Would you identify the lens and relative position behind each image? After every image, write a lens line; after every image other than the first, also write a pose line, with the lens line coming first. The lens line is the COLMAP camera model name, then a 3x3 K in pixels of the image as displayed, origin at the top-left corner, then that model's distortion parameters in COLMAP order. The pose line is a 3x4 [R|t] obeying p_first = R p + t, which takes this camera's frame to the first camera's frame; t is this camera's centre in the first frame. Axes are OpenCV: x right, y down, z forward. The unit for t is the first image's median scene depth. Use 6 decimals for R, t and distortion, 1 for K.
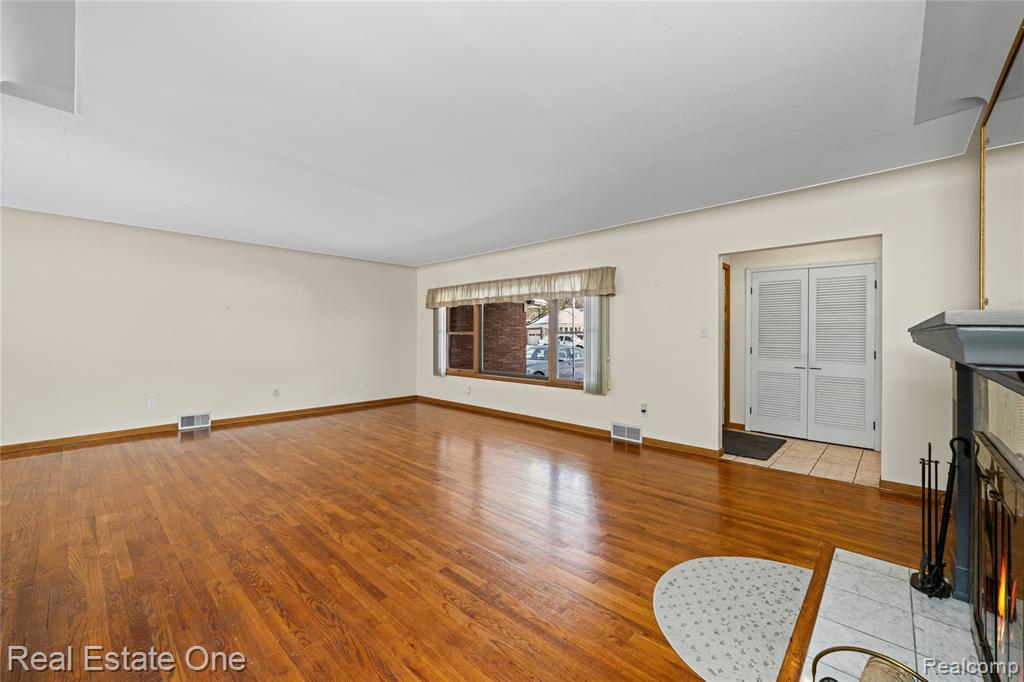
lens RADIAL K [[409.1, 0, 506.6], [0, 409.1, 333.2], [0, 0, 1]] dist [0.000293, -0.000314]
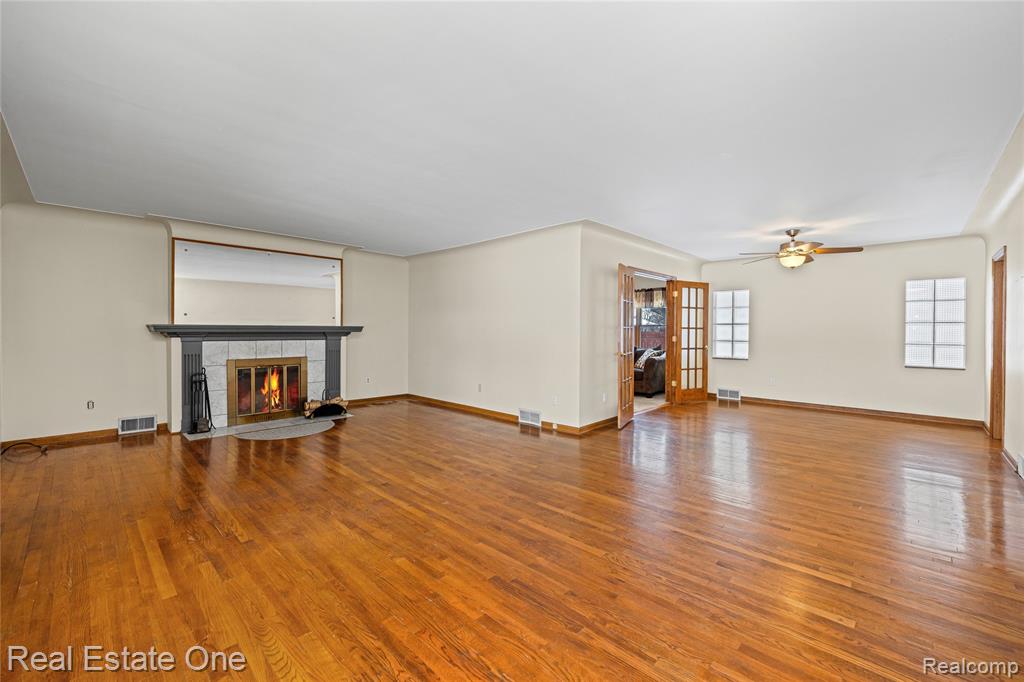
lens RADIAL K [[424.7, 0, 510.1], [0, 424.7, 330.1], [0, 0, 1]] dist [-0.002707, -0.000208]
pose [[-0.999893, -0.007227, 0.012732, -0.330104], [-0.007249, 0.999972, -0.001633, 0.003582], [-0.012719, -0.001726, -0.999918, 1.409951]]
